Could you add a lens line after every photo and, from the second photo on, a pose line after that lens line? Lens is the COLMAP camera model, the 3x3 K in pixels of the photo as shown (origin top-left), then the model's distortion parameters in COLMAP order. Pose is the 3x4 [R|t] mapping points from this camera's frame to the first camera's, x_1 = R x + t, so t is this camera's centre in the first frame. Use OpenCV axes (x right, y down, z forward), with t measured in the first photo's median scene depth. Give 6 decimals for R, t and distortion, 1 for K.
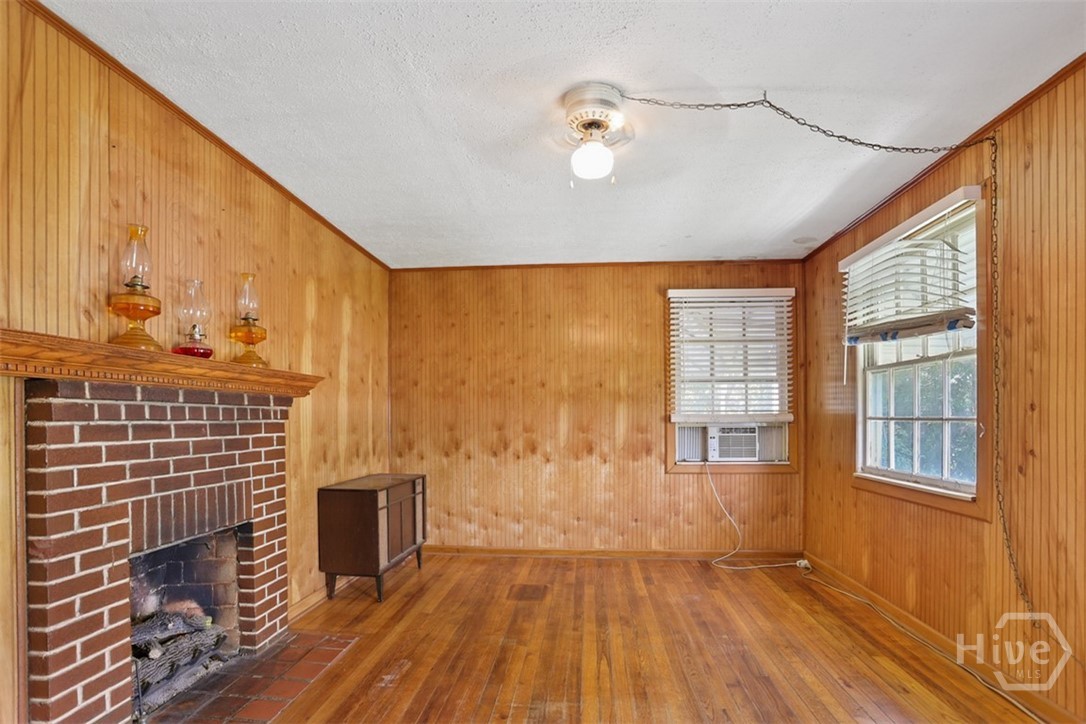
lens RADIAL K [[549.3, 0, 535.6], [0, 549.3, 427.0], [0, 0, 1]] dist [-0.040920, 0.001855]
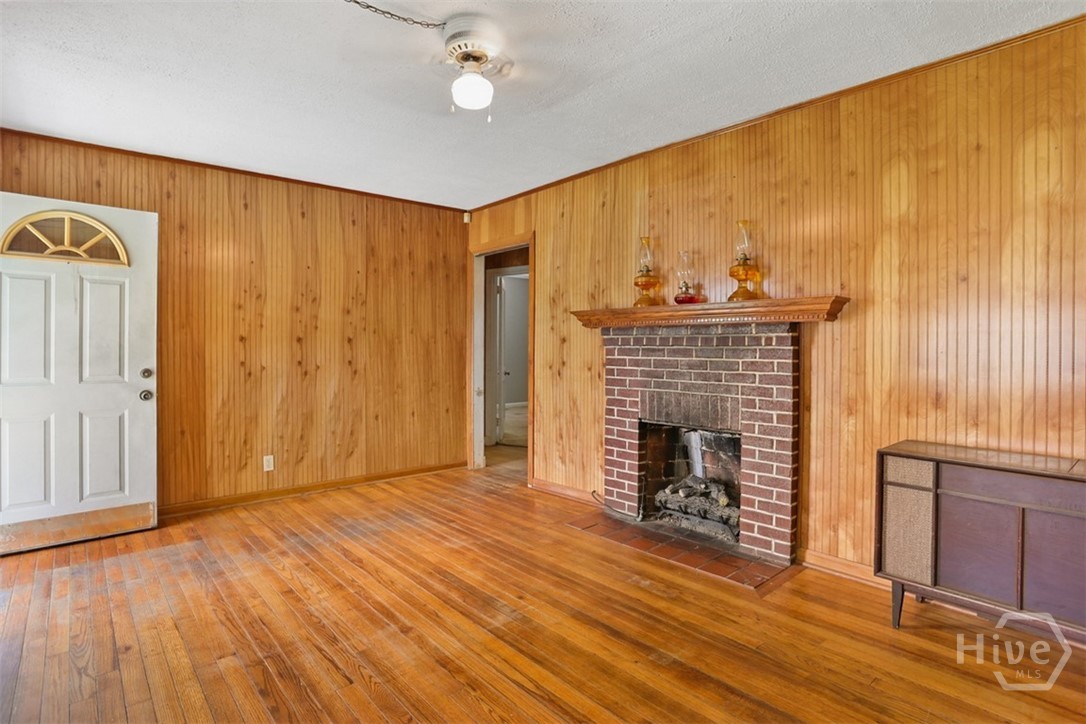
lens RADIAL K [[549.5, 0, 526.5], [0, 549.5, 349.5], [0, 0, 1]] dist [-0.051715, -0.000035]
pose [[-0.693670, 0.007353, -0.720255, 0.573733], [-0.010585, 0.999736, 0.020400, -0.022440], [0.720215, 0.021775, -0.693409, 1.335029]]
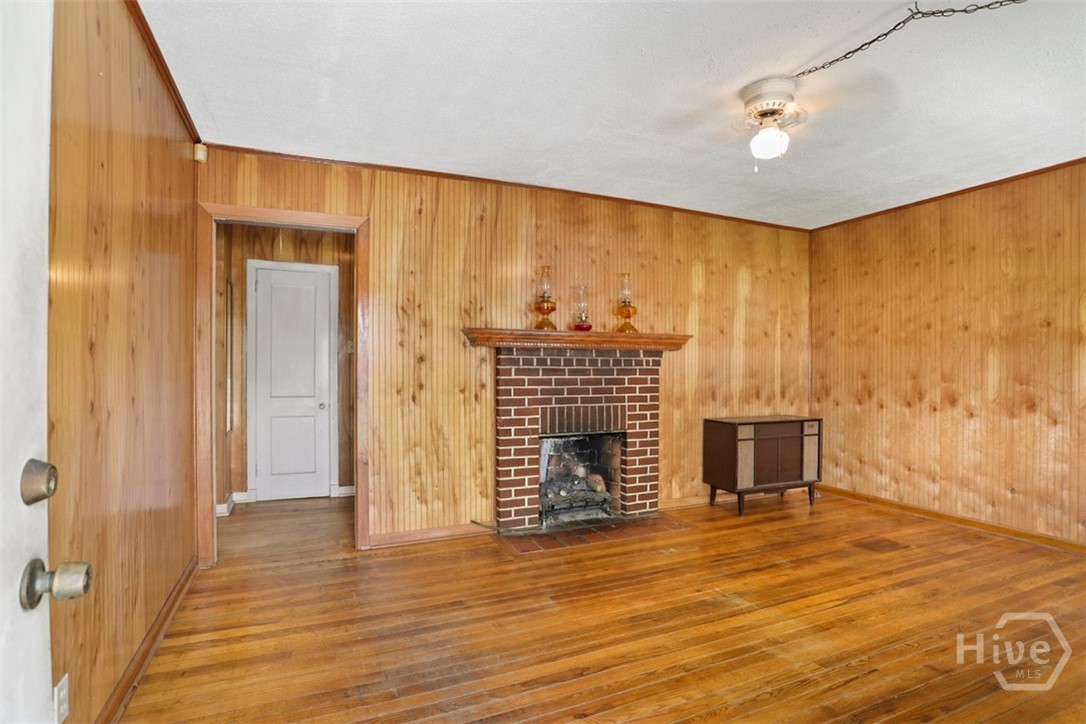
lens RADIAL K [[536.3, 0, 535.3], [0, 536.3, 374.0], [0, 0, 1]] dist [-0.077744, 0.035099]
pose [[0.483427, 0.012261, -0.875299, 0.633701], [-0.016405, 0.999853, 0.004946, 0.004932], [0.875231, 0.011968, 0.483557, 0.019743]]
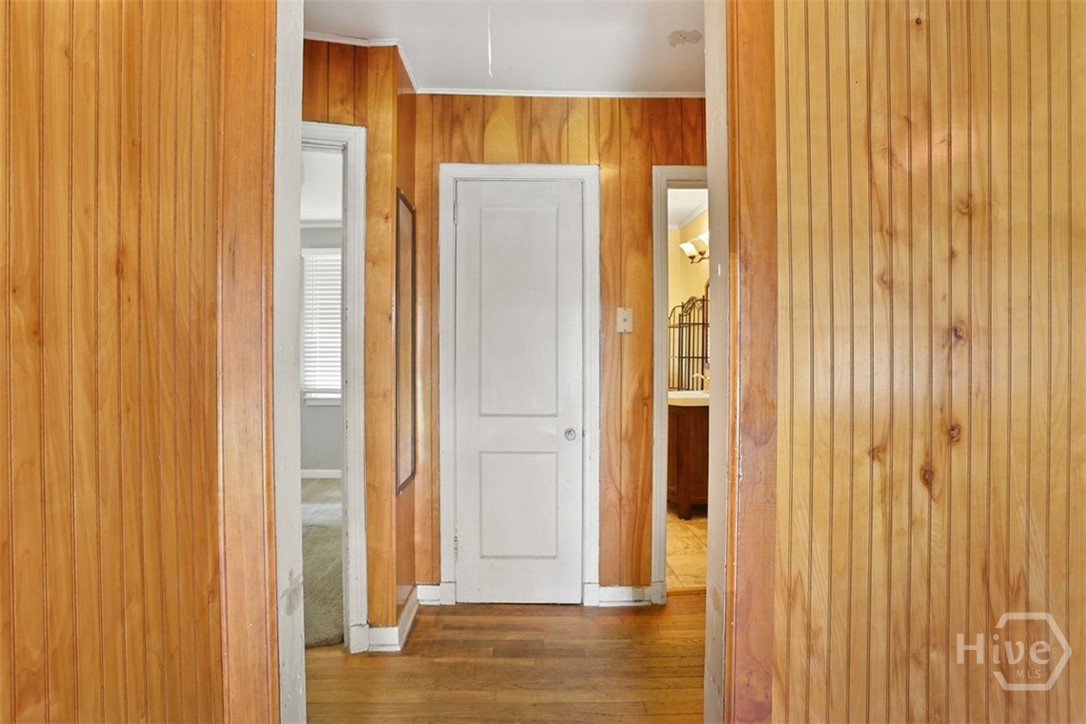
lens RADIAL K [[543.0, 0, 538.3], [0, 543.0, 367.6], [0, 0, 1]] dist [-0.075989, 0.039649]
pose [[0.115178, 0.016721, -0.993204, -0.261000], [-0.014383, 0.999782, 0.015164, 0.001663], [0.993241, 0.012538, 0.115393, 0.082146]]
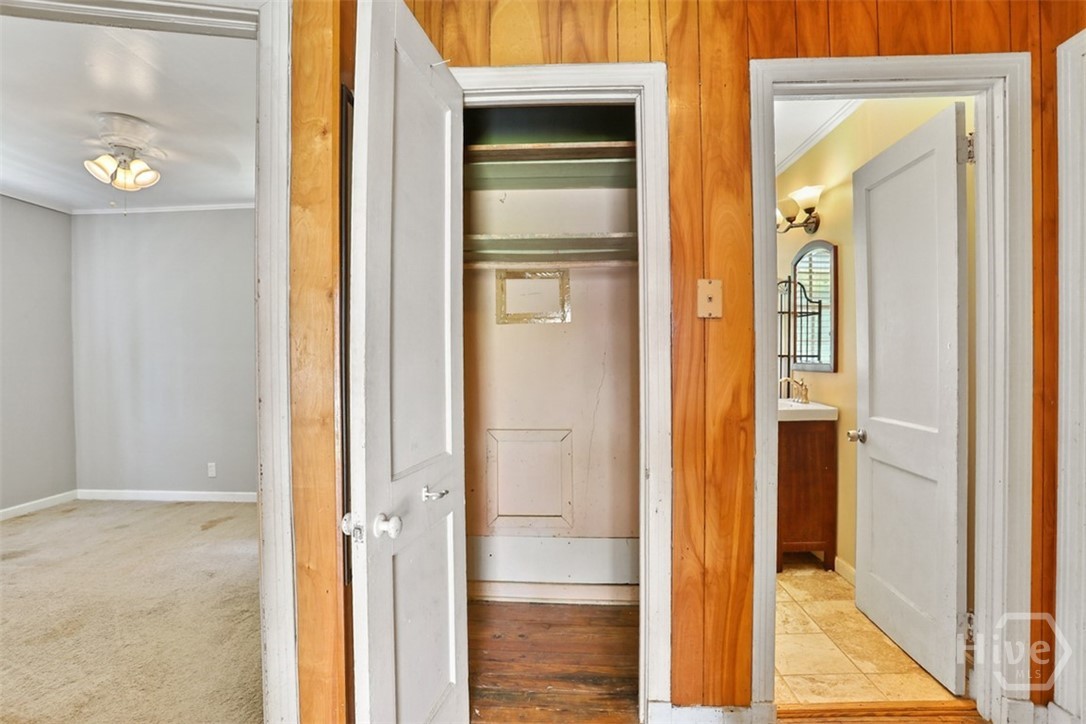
lens RADIAL K [[536.3, 0, 535.3], [0, 536.3, 374.0], [0, 0, 1]] dist [-0.077744, 0.035099]
pose [[0.034507, 0.024502, -0.999104, -0.571266], [-0.004444, 0.999693, 0.024362, 0.002152], [0.999395, 0.003600, 0.034605, 0.120798]]
